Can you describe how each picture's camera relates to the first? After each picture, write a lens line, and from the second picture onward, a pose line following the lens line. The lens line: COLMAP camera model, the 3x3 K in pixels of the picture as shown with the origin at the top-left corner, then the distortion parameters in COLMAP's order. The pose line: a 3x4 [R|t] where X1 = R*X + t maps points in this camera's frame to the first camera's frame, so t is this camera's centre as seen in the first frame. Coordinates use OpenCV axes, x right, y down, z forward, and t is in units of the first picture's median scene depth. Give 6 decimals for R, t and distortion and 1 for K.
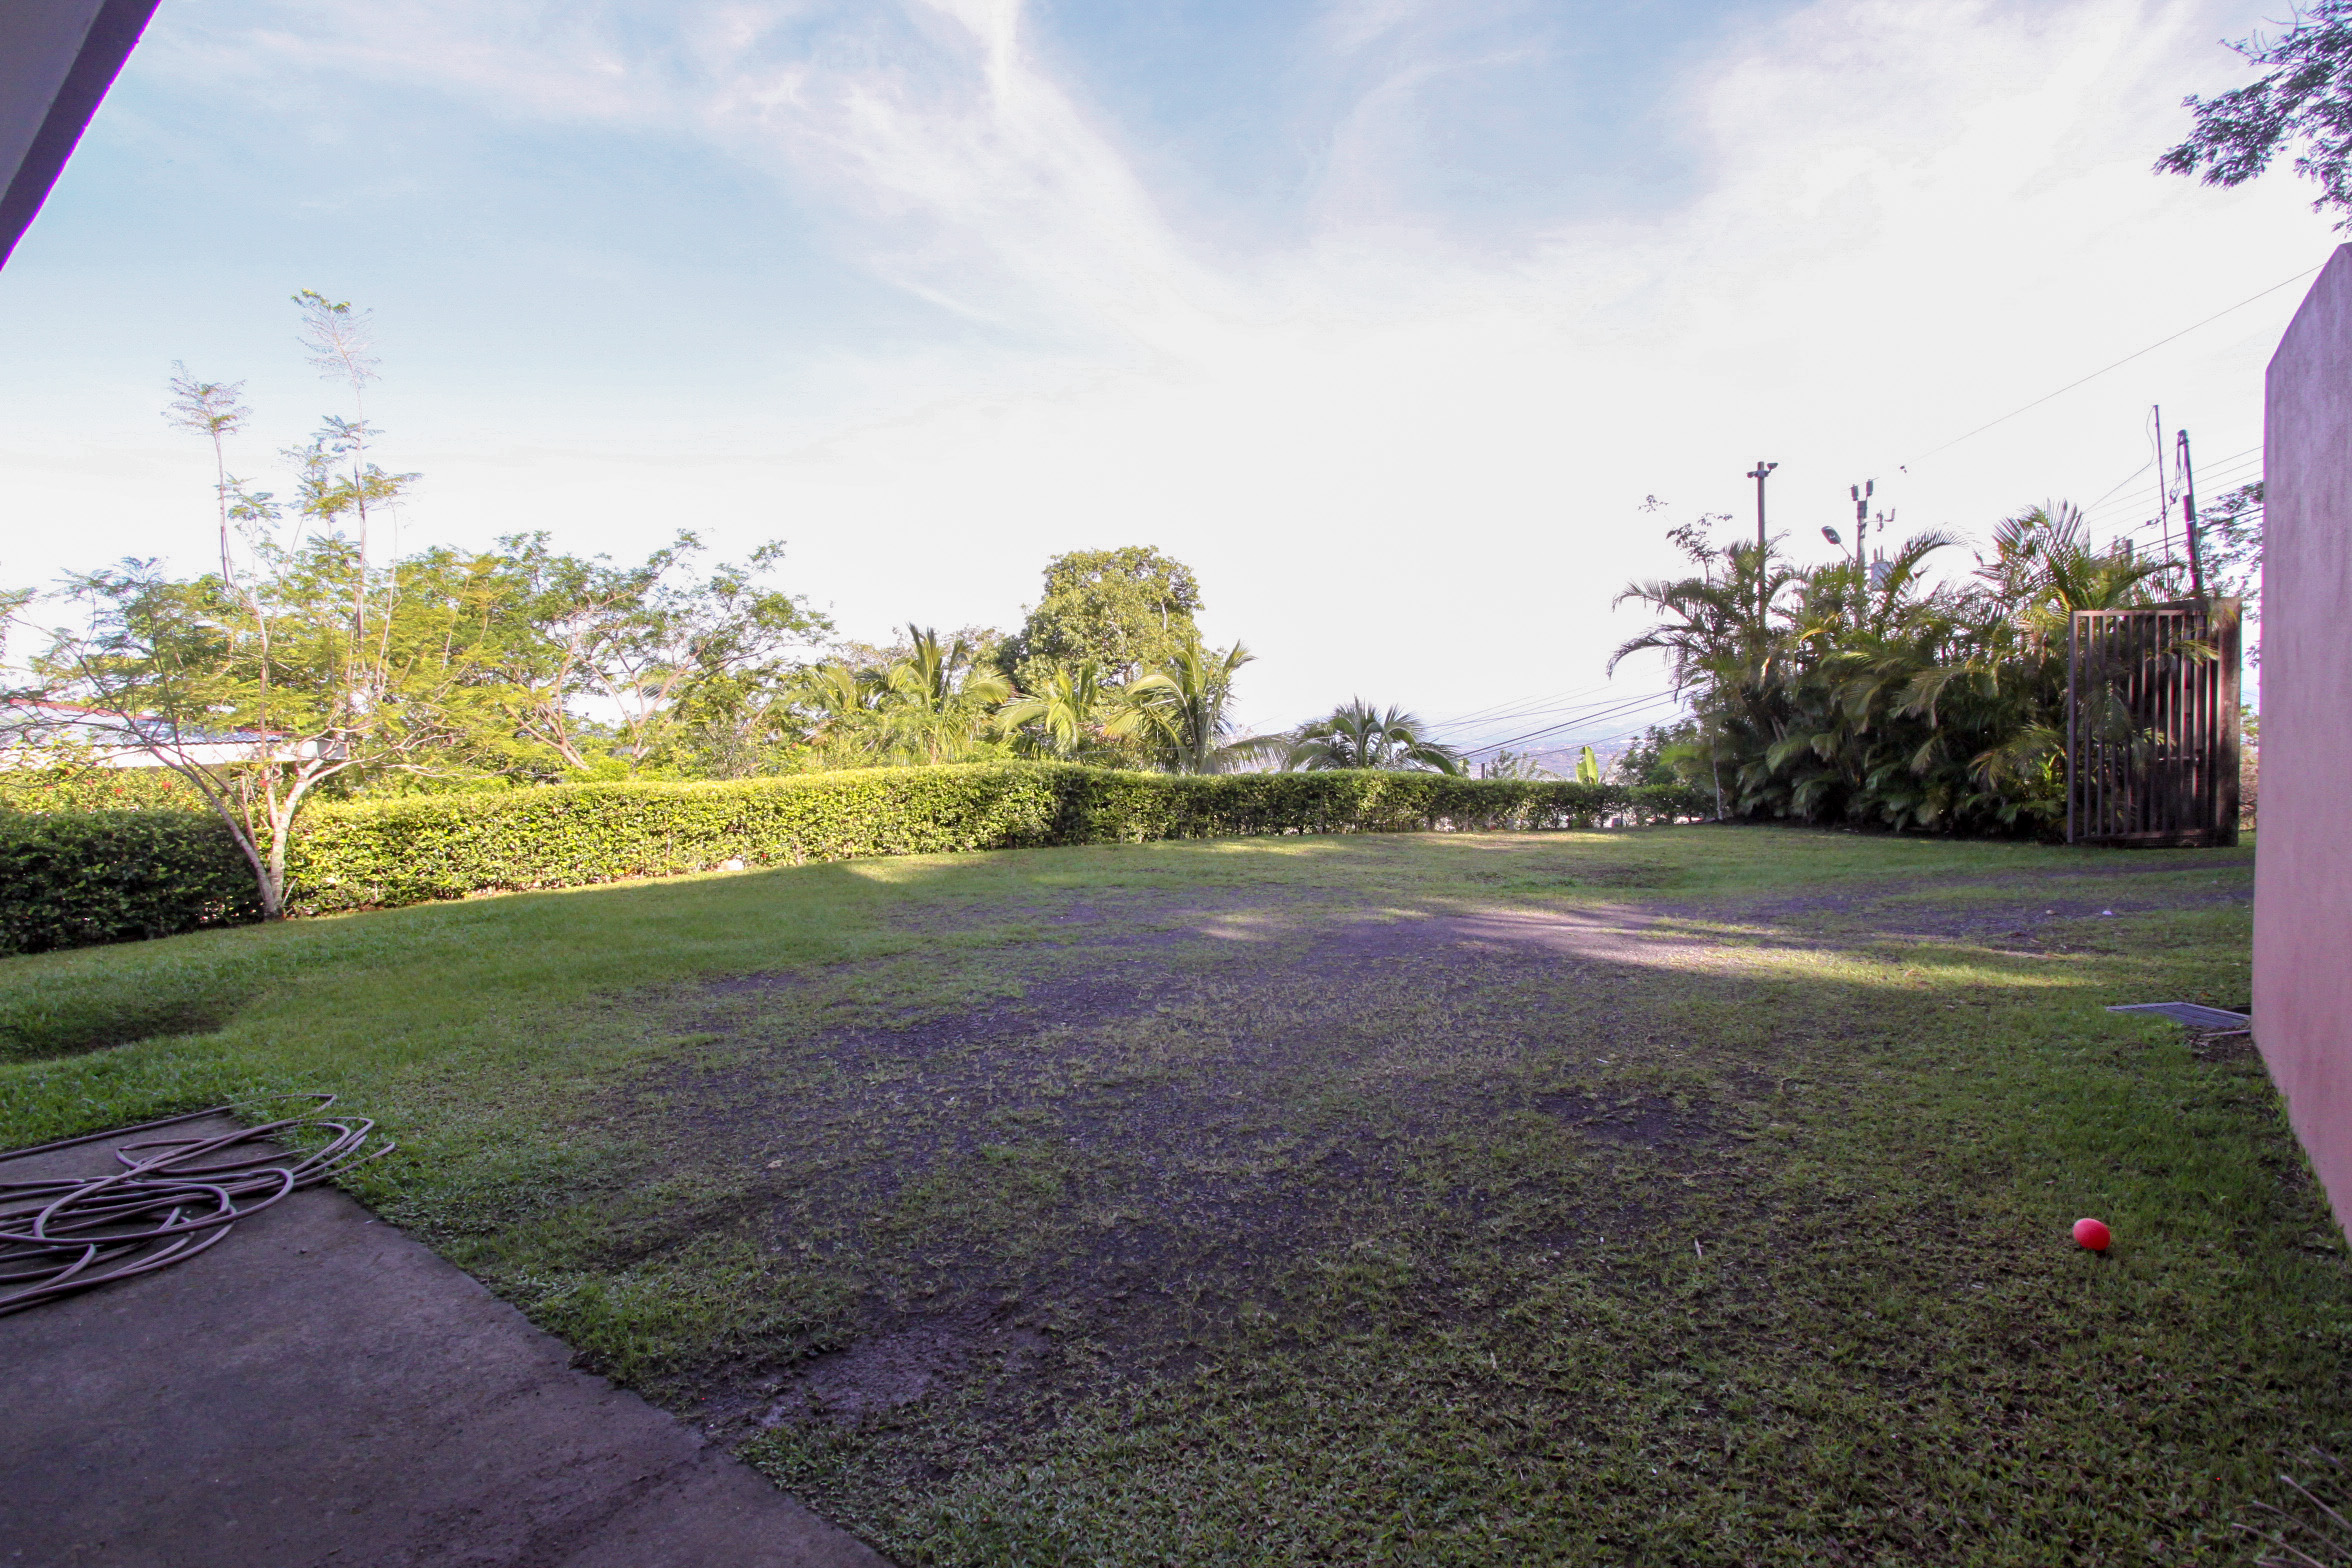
lens RADIAL K [[1109.0, 0, 1180.5], [0, 1109.0, 763.3], [0, 0, 1]] dist [-0.010453, -0.000154]
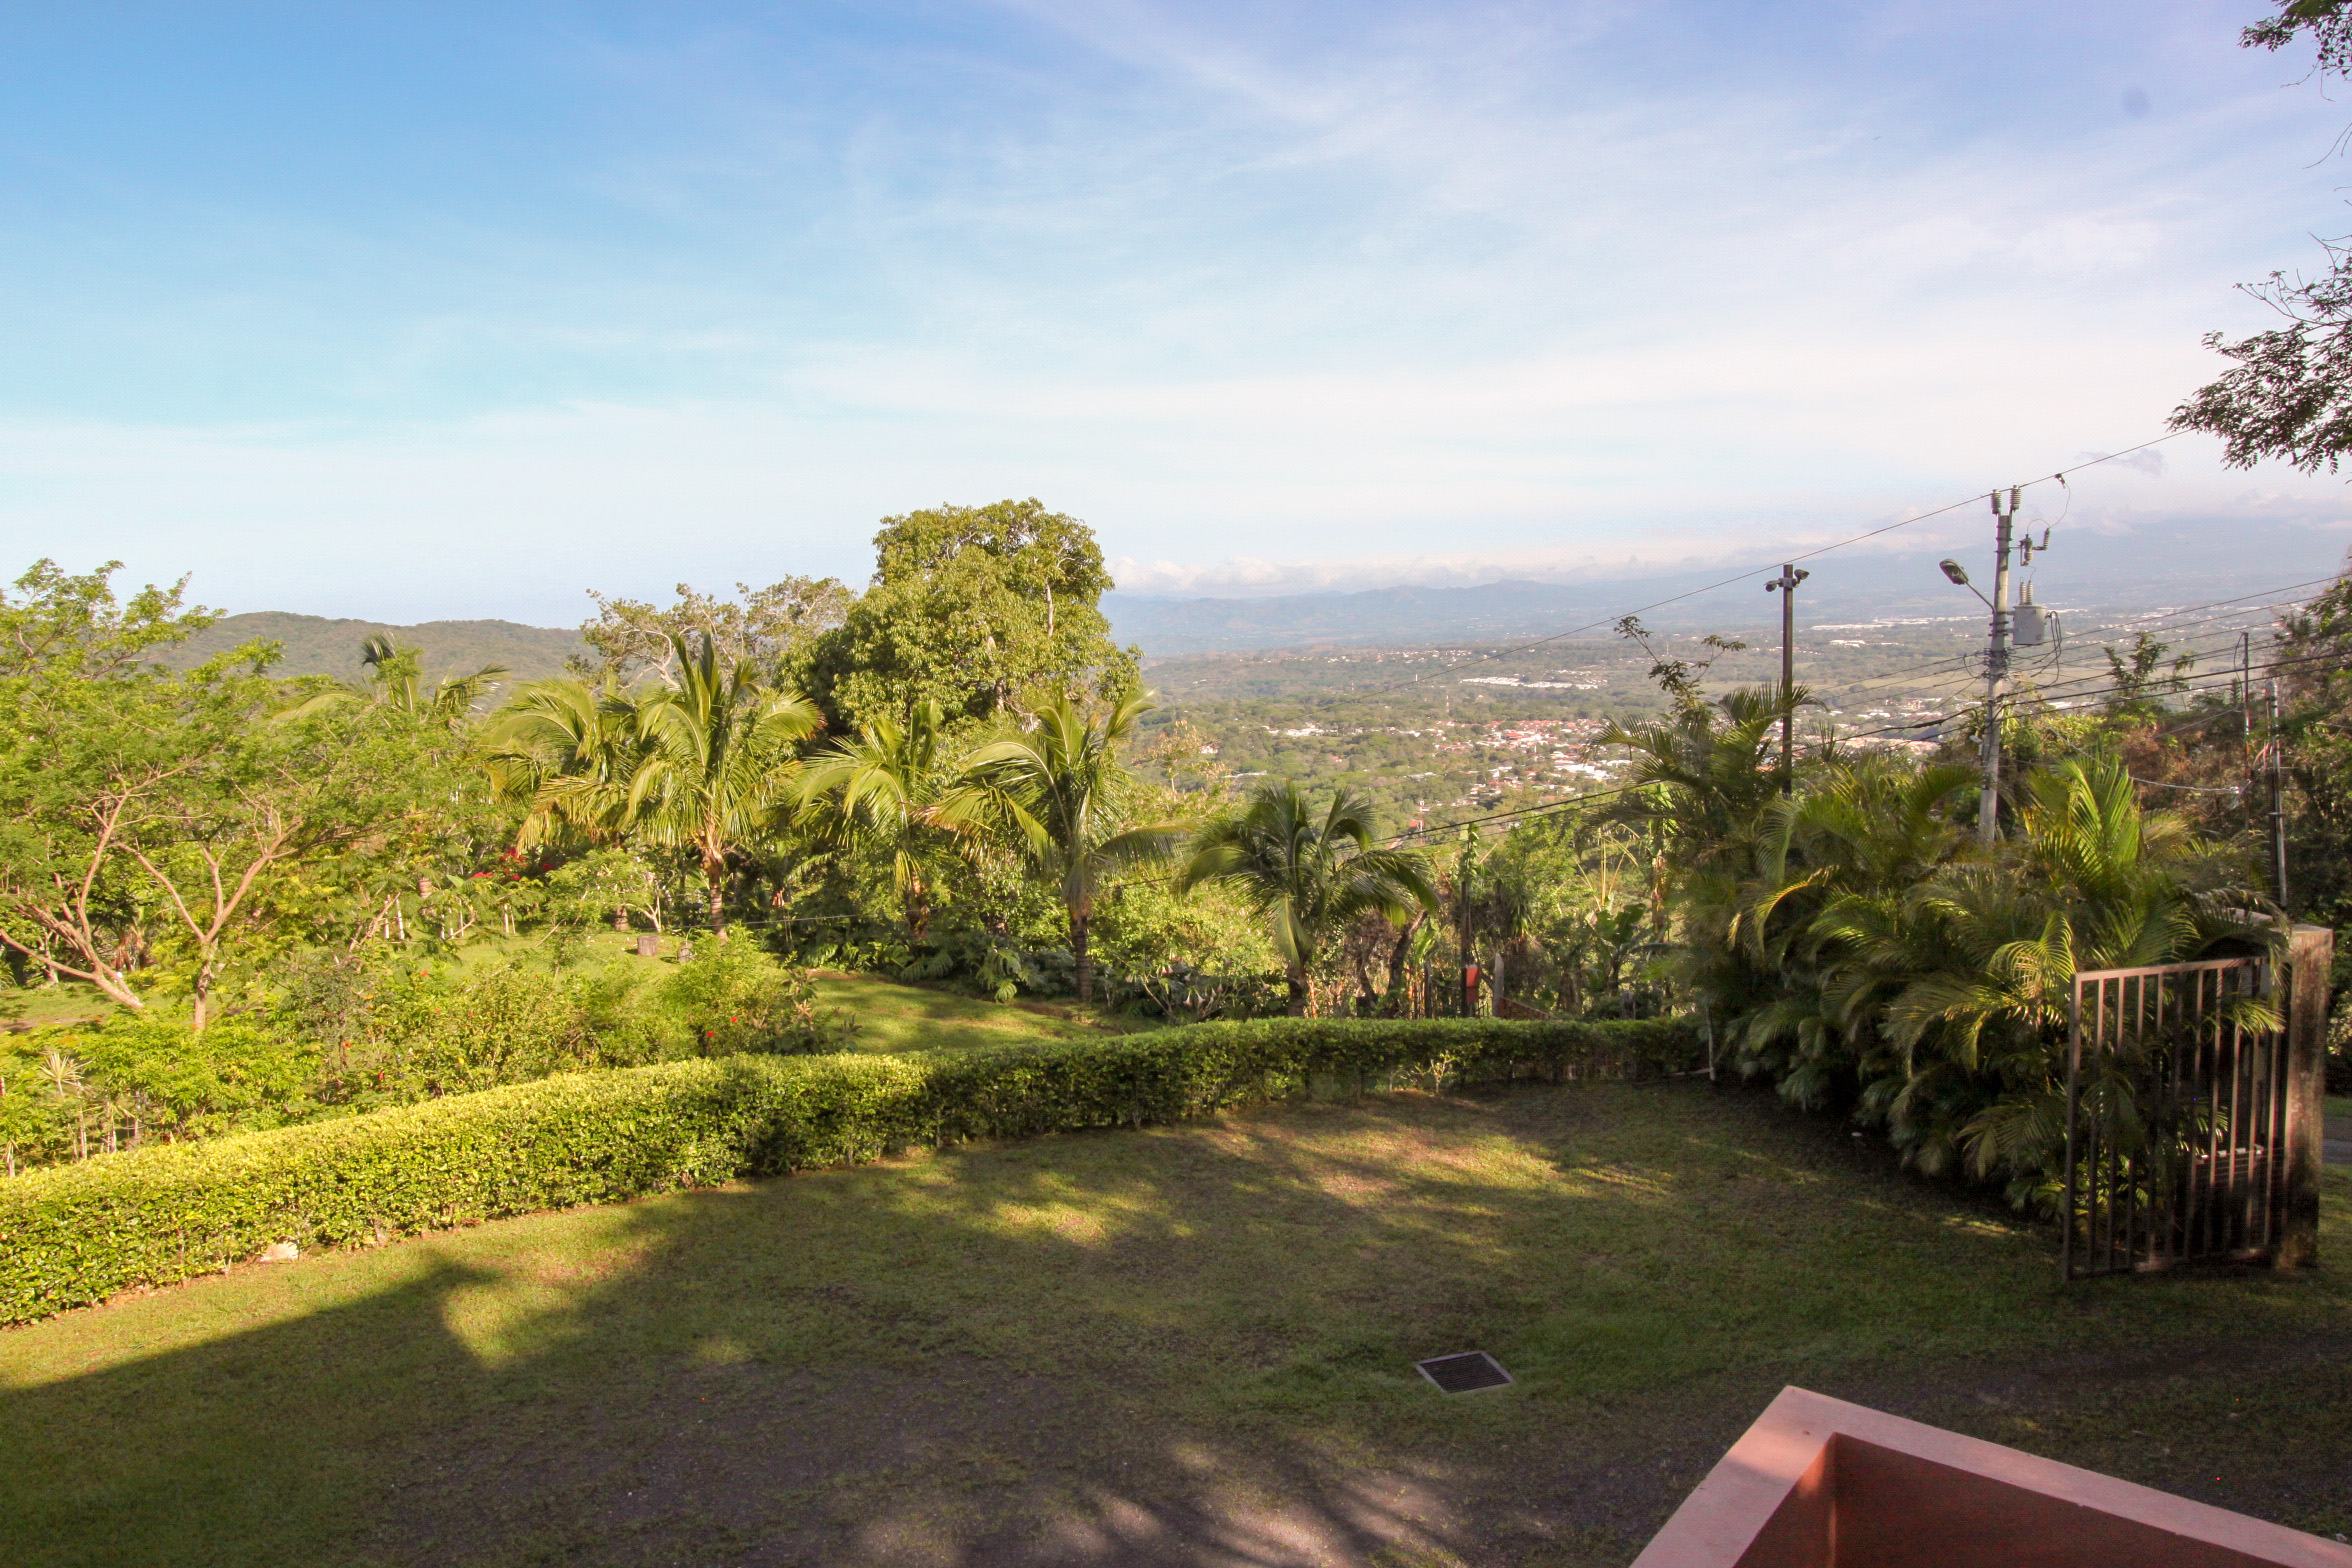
lens RADIAL K [[1612.4, 0, 1188.4], [0, 1612.4, 776.7], [0, 0, 1]] dist [-0.006219, 0.008603]
pose [[0.999967, -0.005347, 0.006166, 0.070853], [0.004847, 0.996909, 0.078412, -0.113869], [-0.006566, -0.078380, 0.996902, -0.014012]]
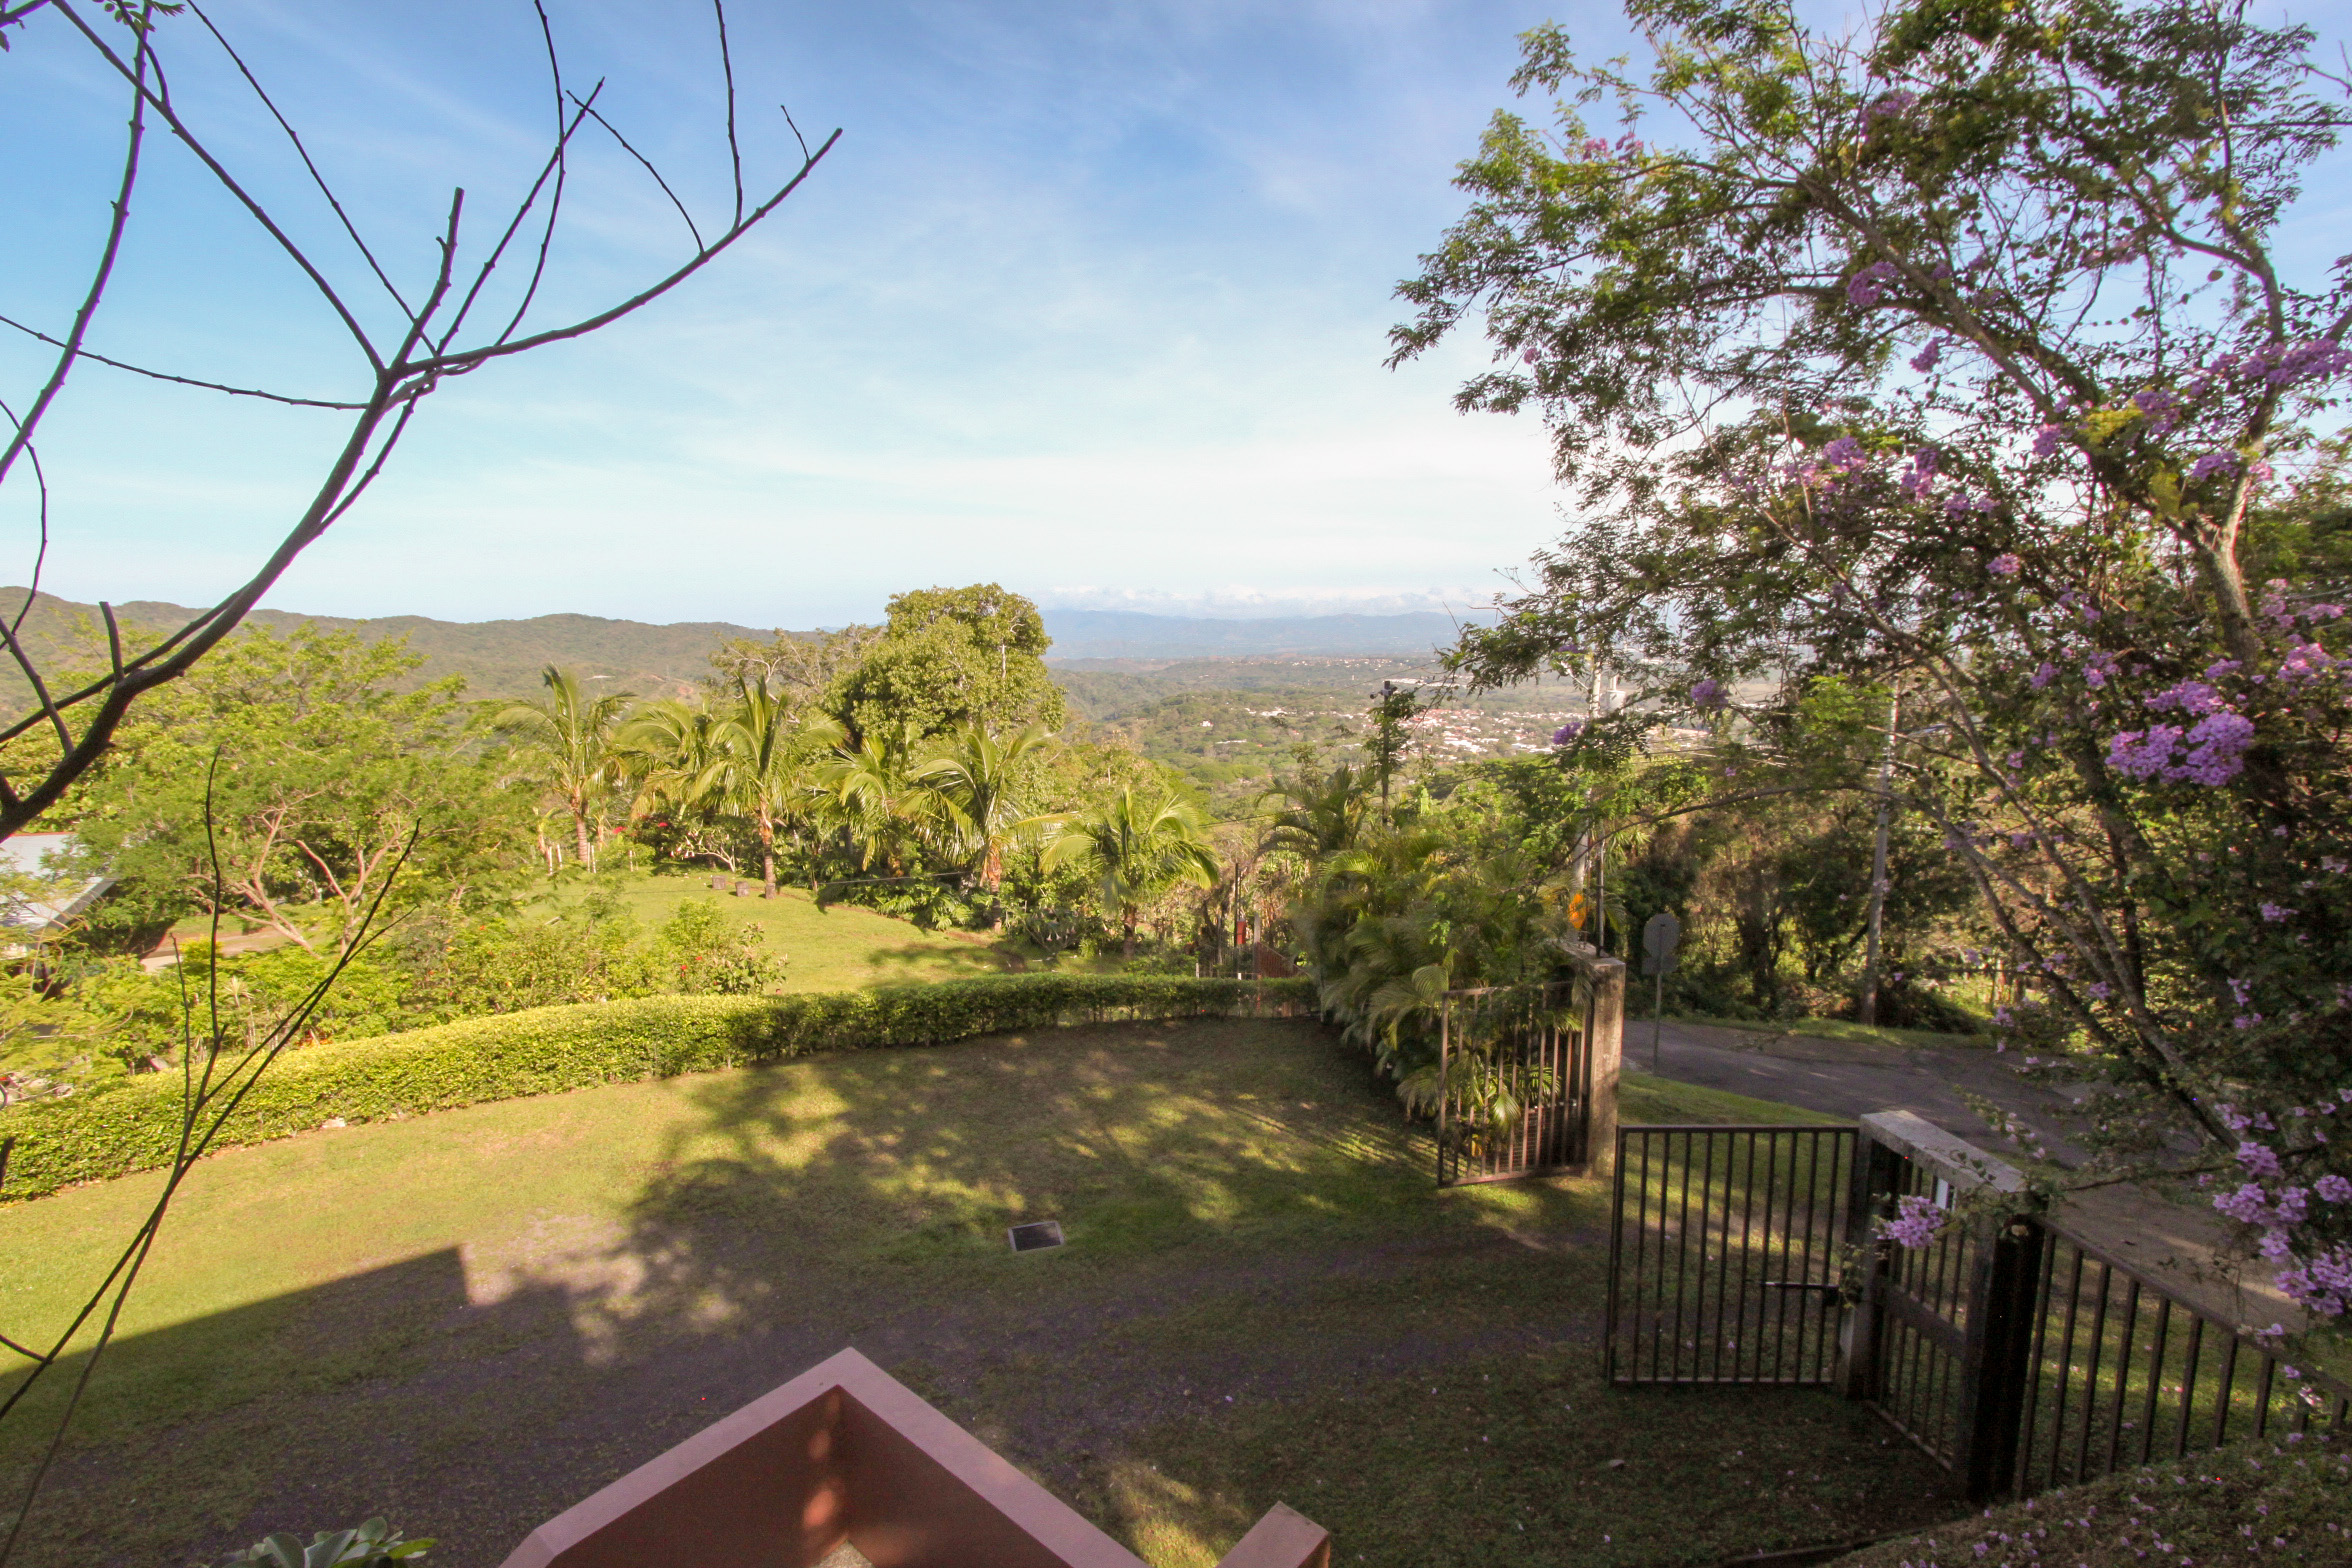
lens RADIAL K [[1109.0, 0, 1189.8], [0, 1109.0, 776.2], [0, 0, 1]] dist [-0.010453, -0.000154]
pose [[0.999804, 0.019566, -0.003158, 0.176799], [-0.019092, 0.993580, 0.111510, -0.153010], [0.005319, -0.111428, 0.993758, -0.029820]]
